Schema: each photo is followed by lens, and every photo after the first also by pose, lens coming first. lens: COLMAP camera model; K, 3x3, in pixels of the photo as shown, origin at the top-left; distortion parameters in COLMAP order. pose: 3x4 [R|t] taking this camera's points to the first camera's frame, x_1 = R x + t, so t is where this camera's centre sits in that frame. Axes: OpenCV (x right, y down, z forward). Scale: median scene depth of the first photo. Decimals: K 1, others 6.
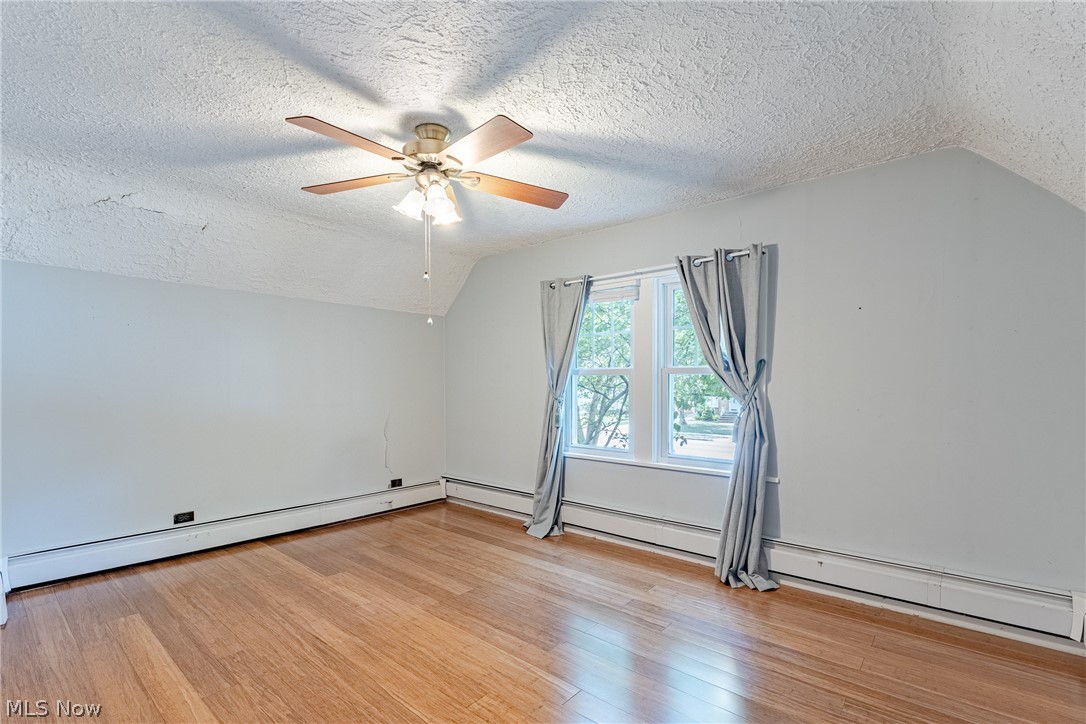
lens RADIAL K [[487.7, 0, 533.9], [0, 487.7, 392.2], [0, 0, 1]] dist [0.001699, -0.000268]
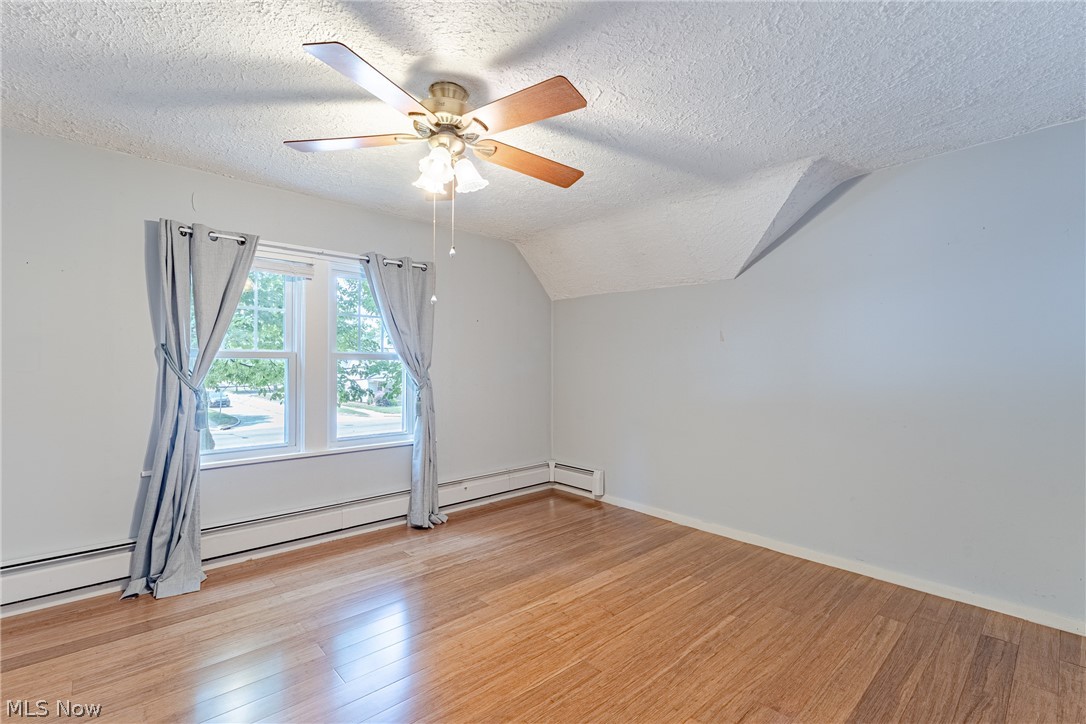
lens RADIAL K [[487.7, 0, 542.1], [0, 487.7, 363.4], [0, 0, 1]] dist [0.001699, -0.000268]
pose [[0.121328, 0.004848, 0.992601, -0.748182], [0.018532, 0.999803, -0.007148, -0.014392], [-0.992439, 0.019262, 0.121214, 0.502459]]
